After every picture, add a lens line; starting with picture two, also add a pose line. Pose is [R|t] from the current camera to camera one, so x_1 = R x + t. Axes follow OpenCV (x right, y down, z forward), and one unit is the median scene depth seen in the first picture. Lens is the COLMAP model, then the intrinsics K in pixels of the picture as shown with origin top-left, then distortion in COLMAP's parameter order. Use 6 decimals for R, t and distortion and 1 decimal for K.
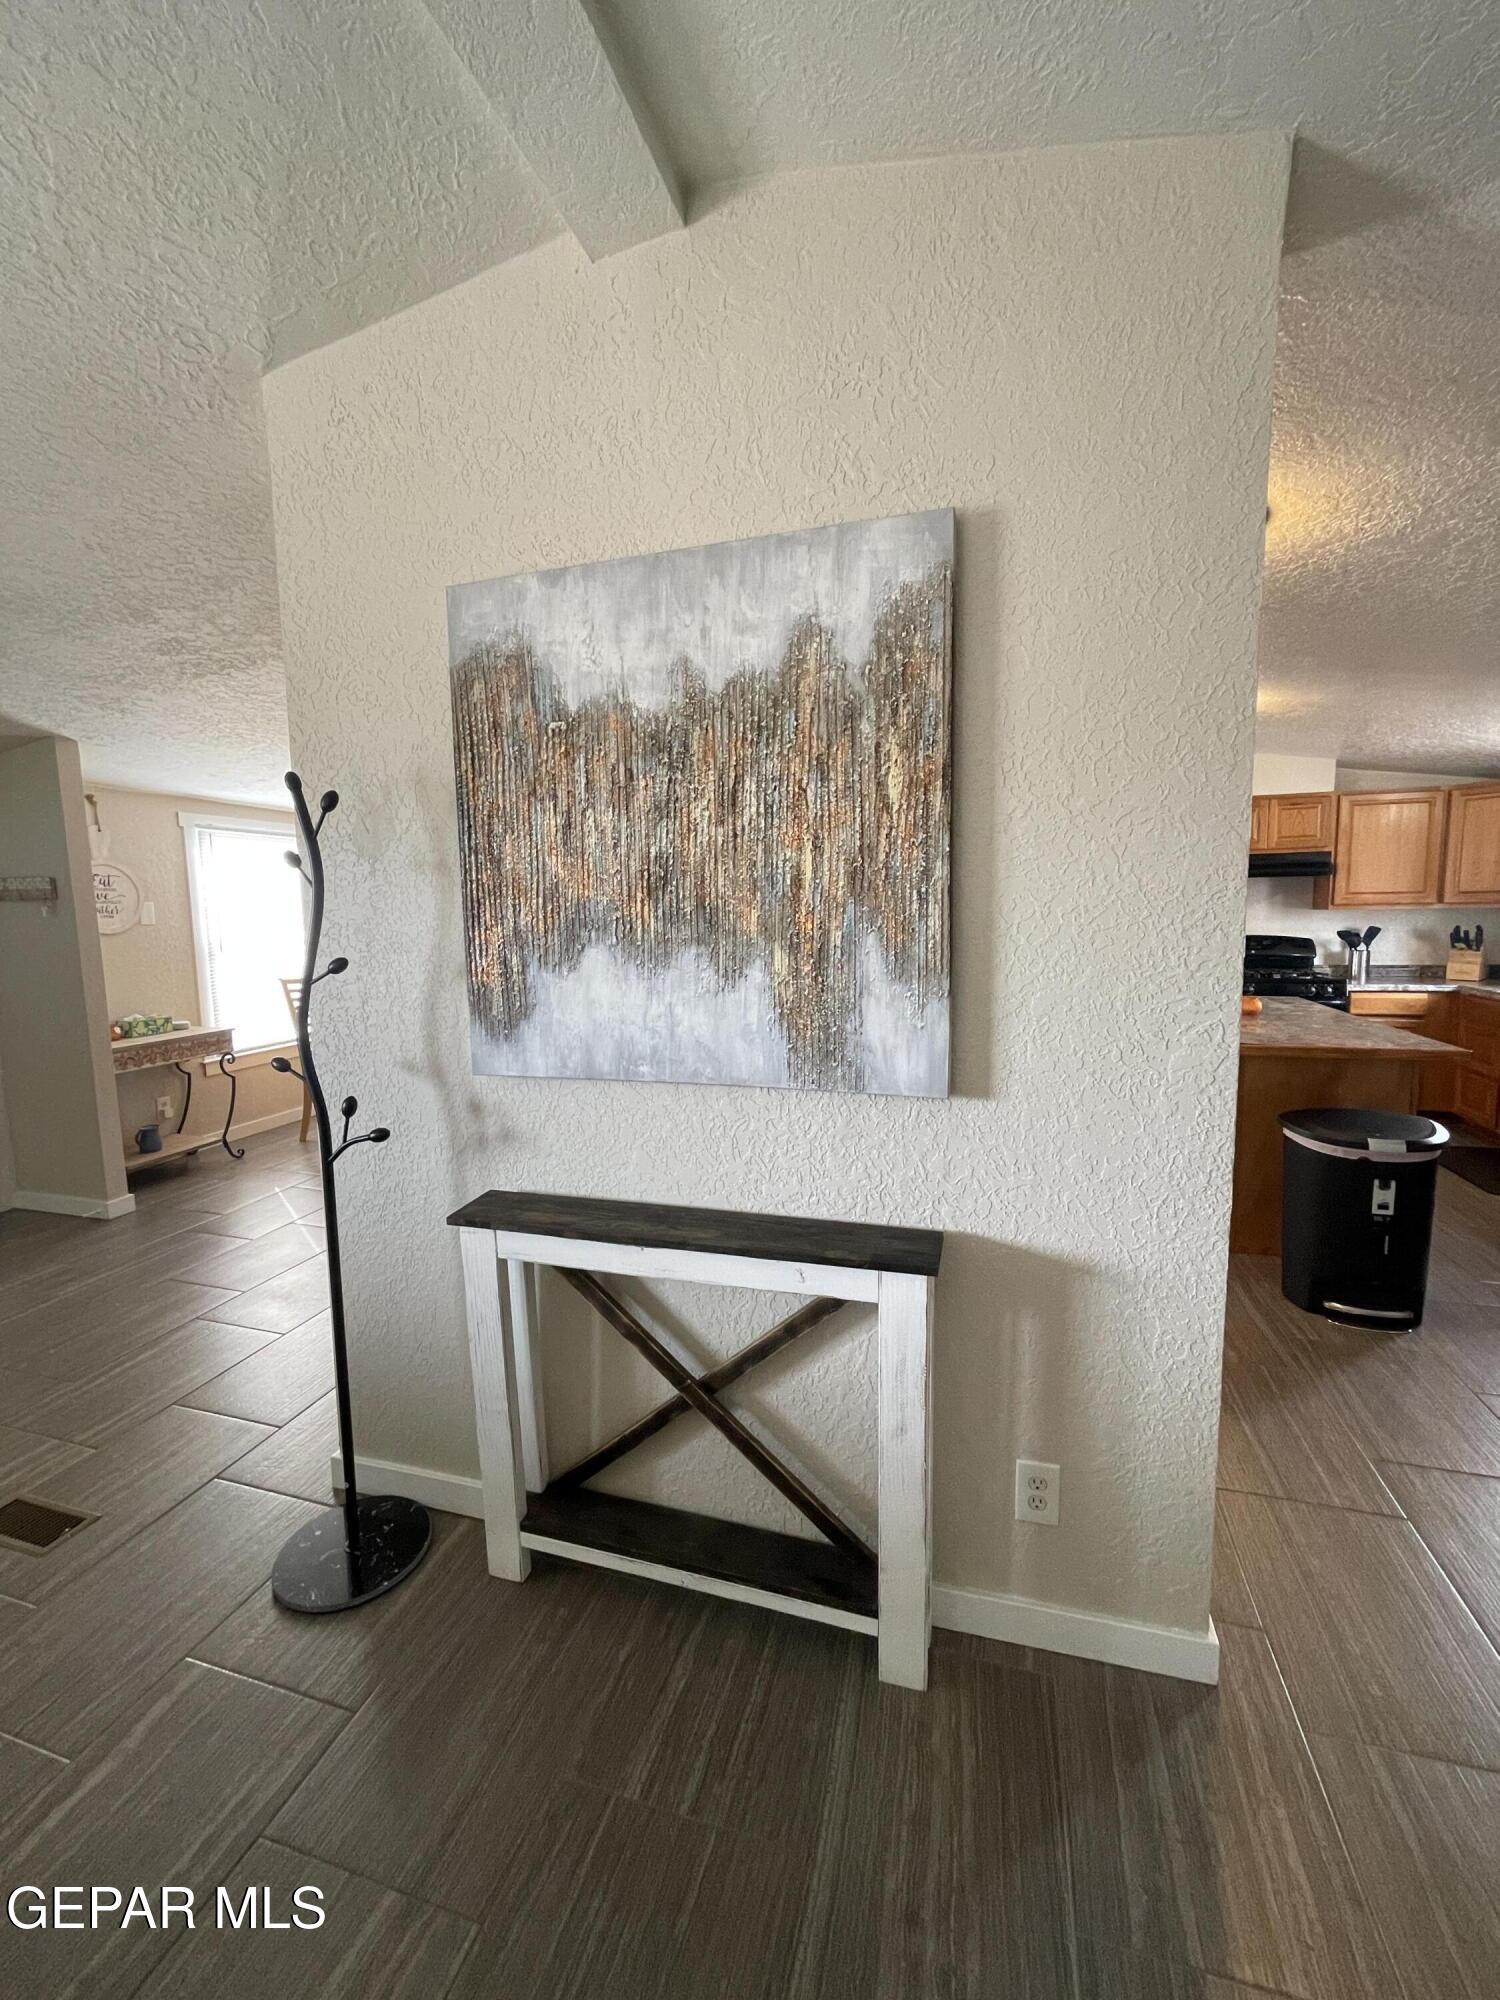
lens RADIAL K [[809.0, 0, 752.6], [0, 809.0, 998.2], [0, 0, 1]] dist [-0.004212, 0.000962]
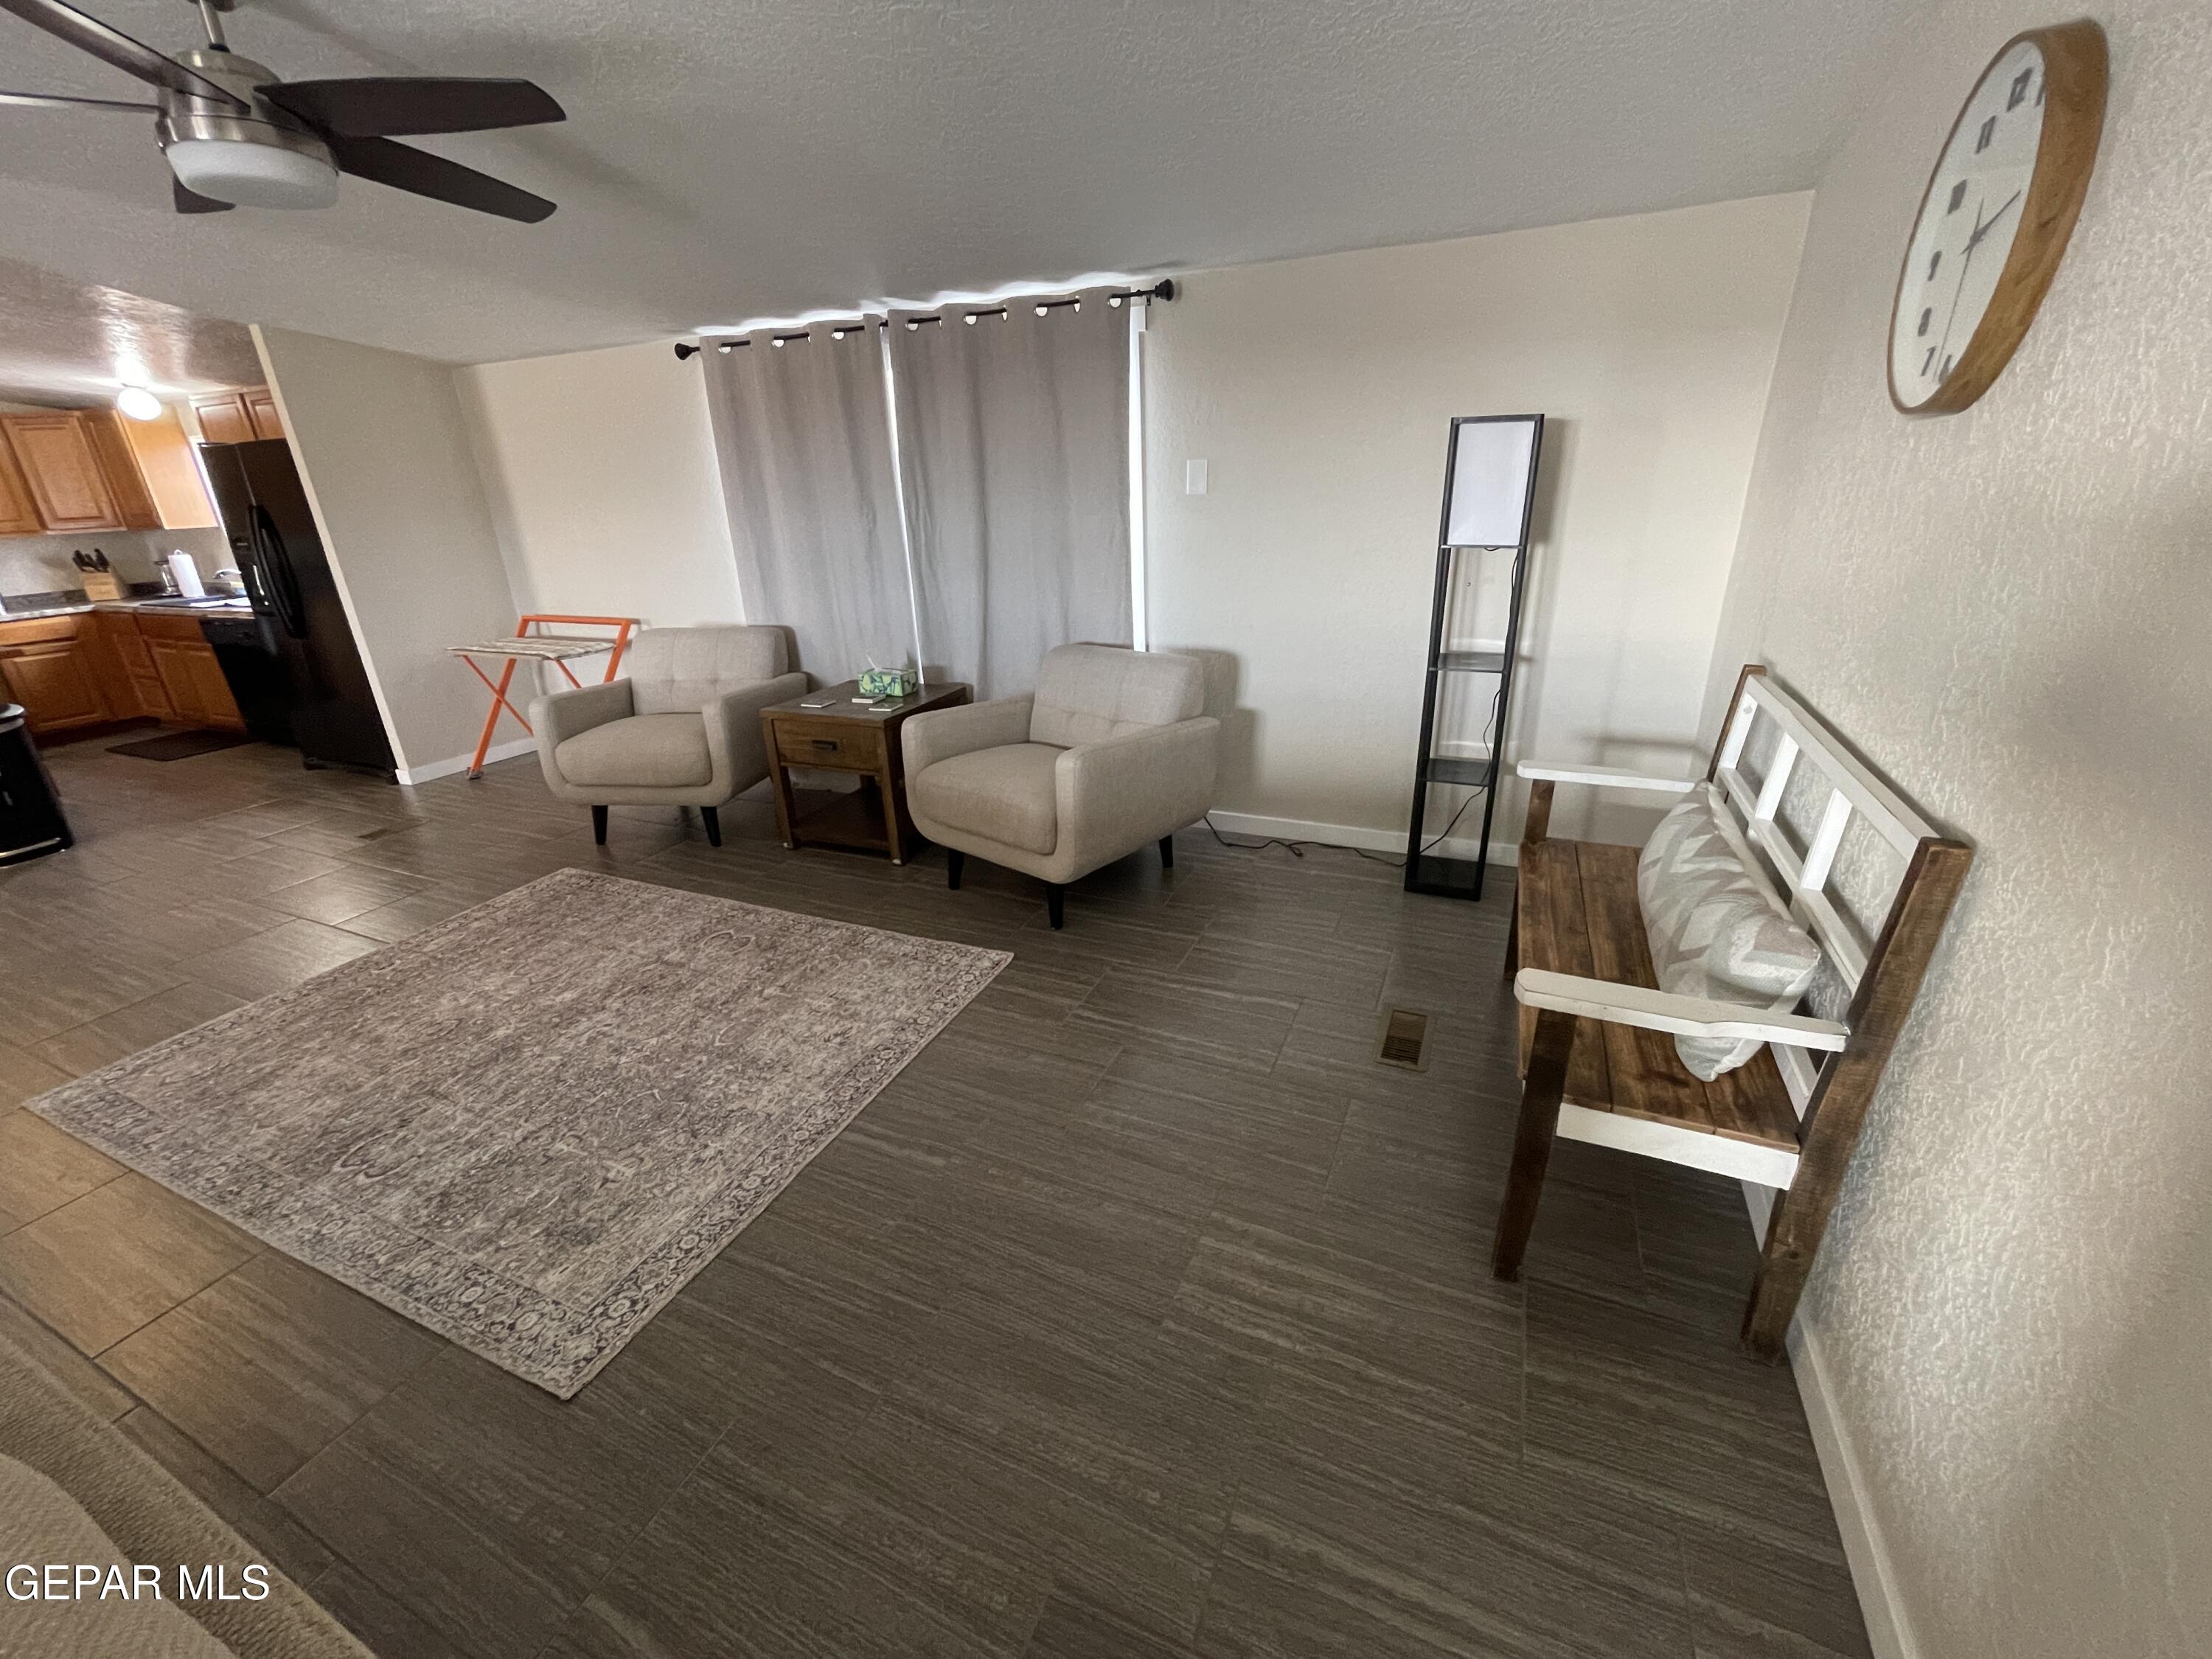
lens RADIAL K [[894.8, 0, 1101.5], [0, 894.8, 825.6], [0, 0, 1]] dist [-0.004212, 0.000962]
pose [[0.136514, -0.353458, 0.925436, -0.605599], [0.146039, 0.931155, 0.334100, 0.182267], [-0.979815, 0.089540, 0.178735, -1.742949]]
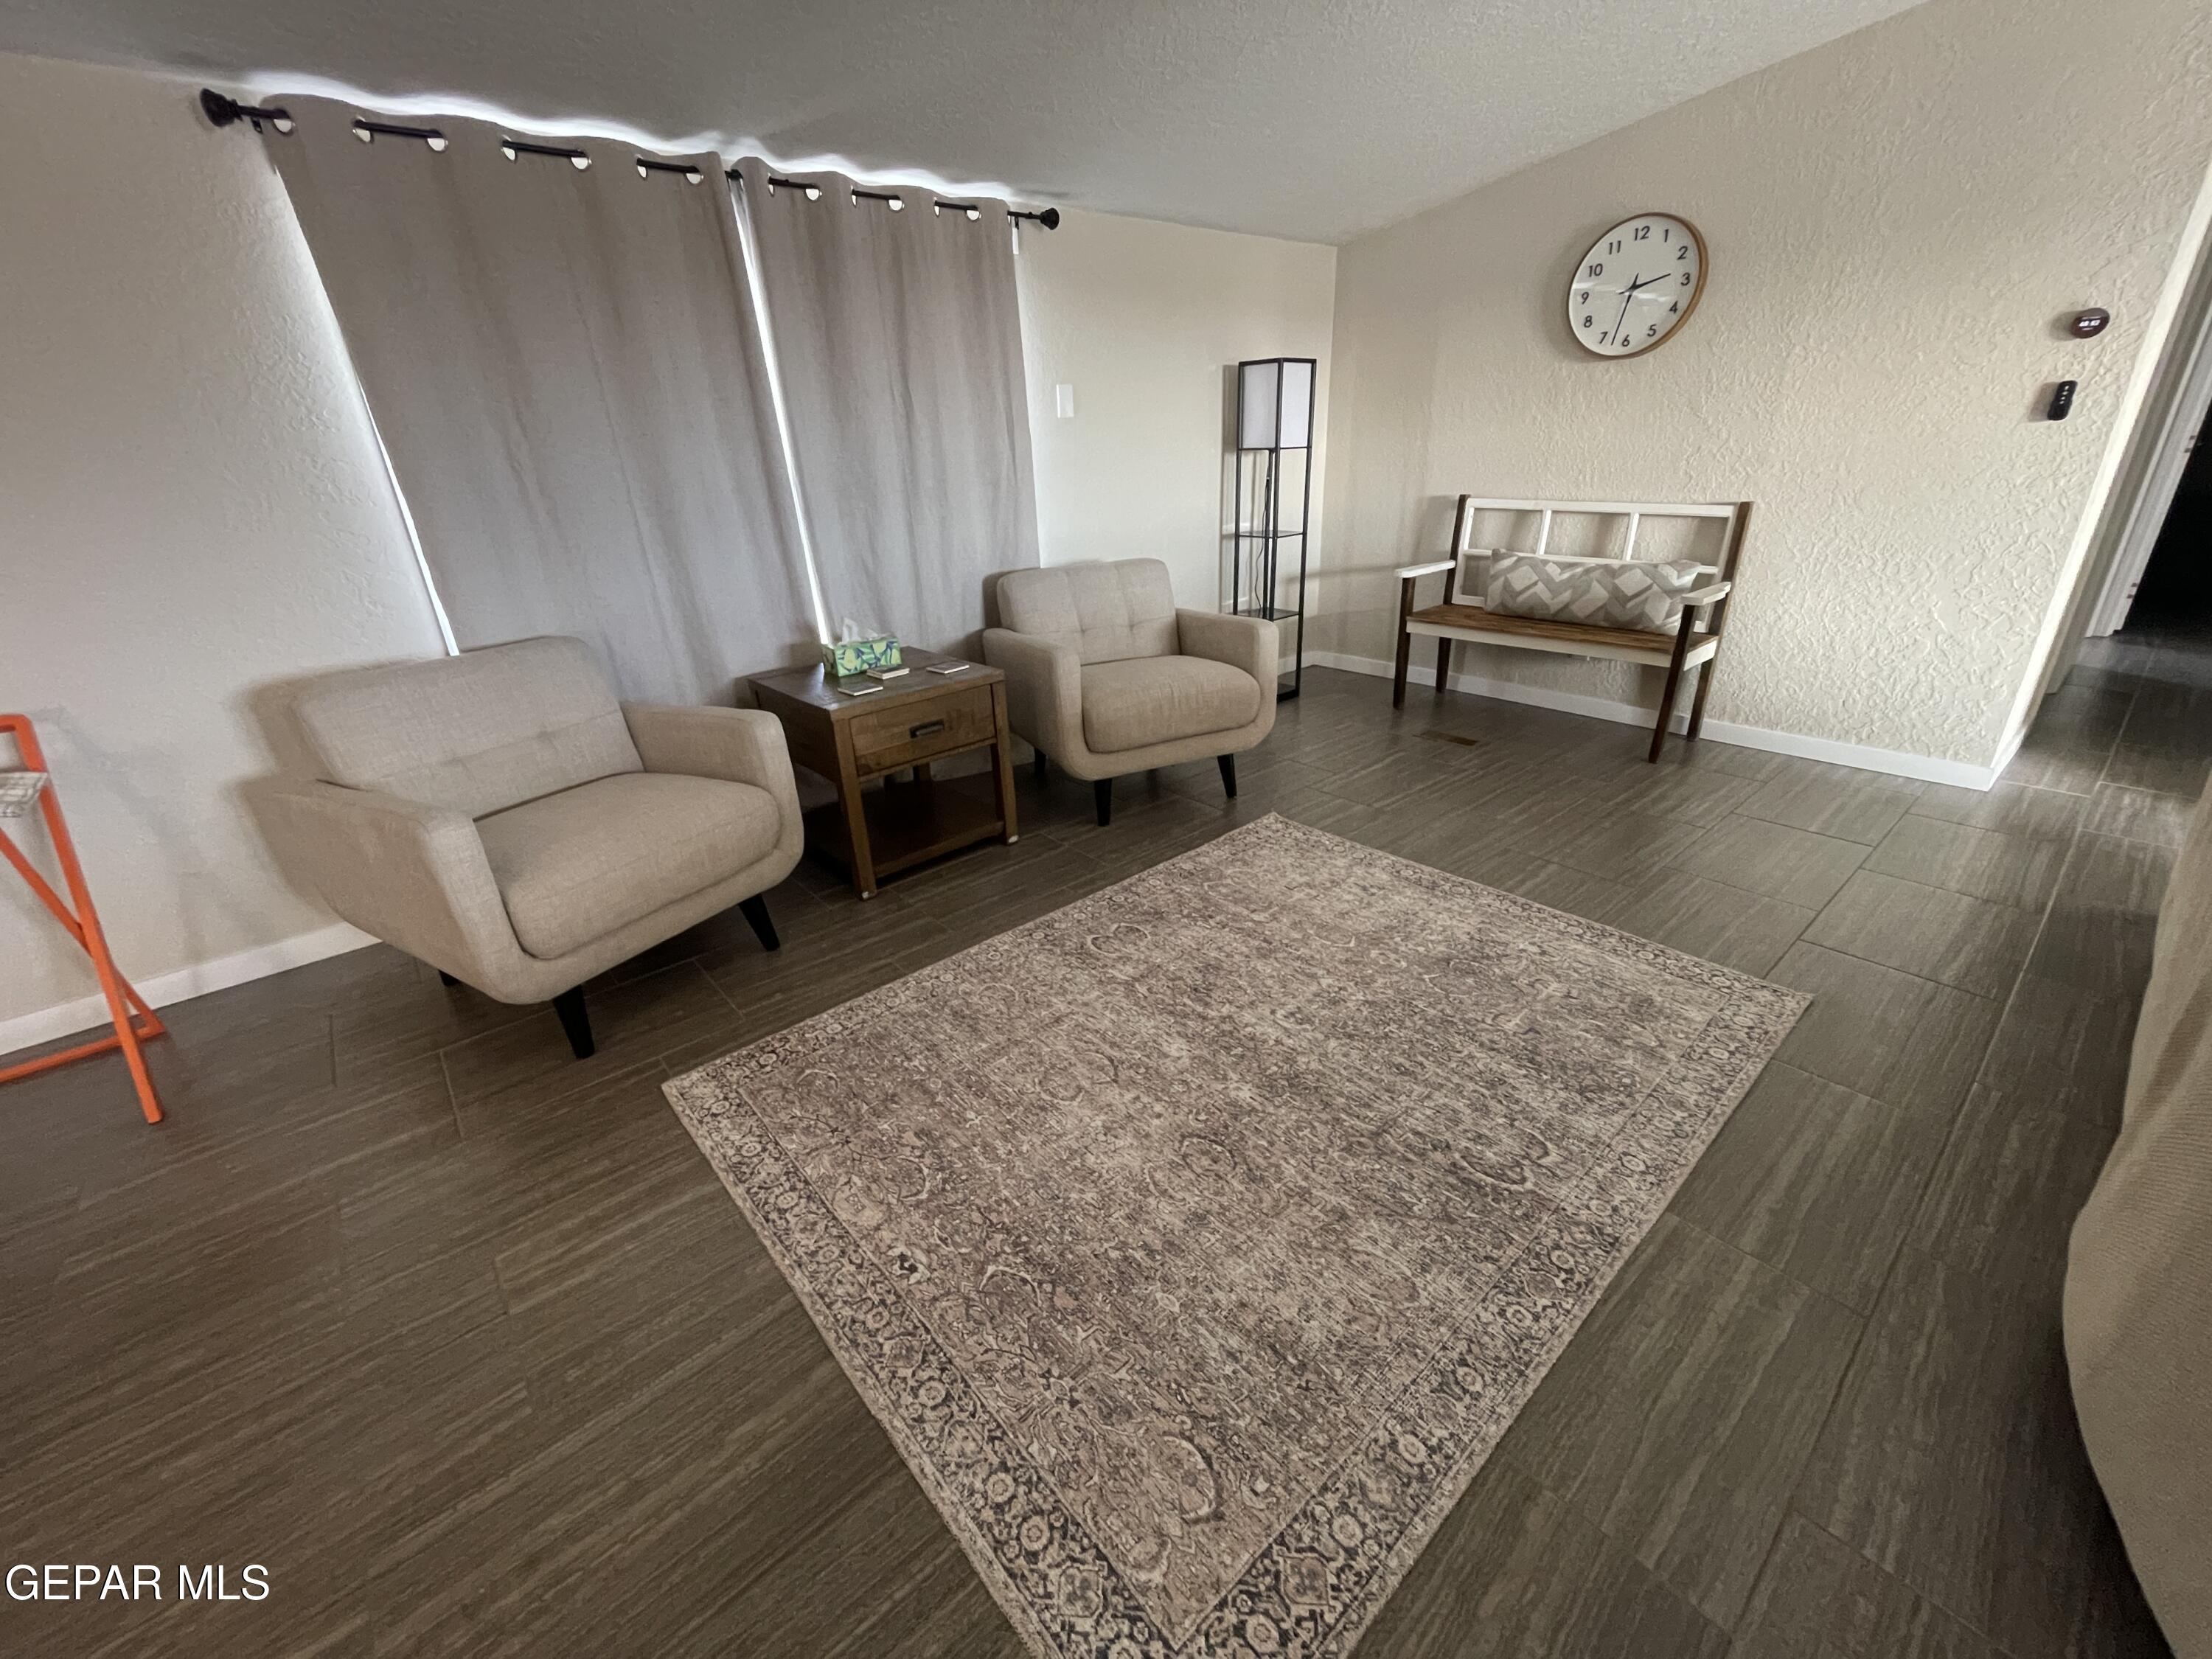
lens RADIAL K [[894.8, 0, 1095.0], [0, 894.8, 823.2], [0, 0, 1]] dist [-0.004212, 0.000962]
pose [[-0.834464, -0.175890, 0.522238, 0.221860], [0.113625, 0.872410, 0.475384, 0.015699], [-0.539221, 0.456030, -0.708009, 0.430068]]
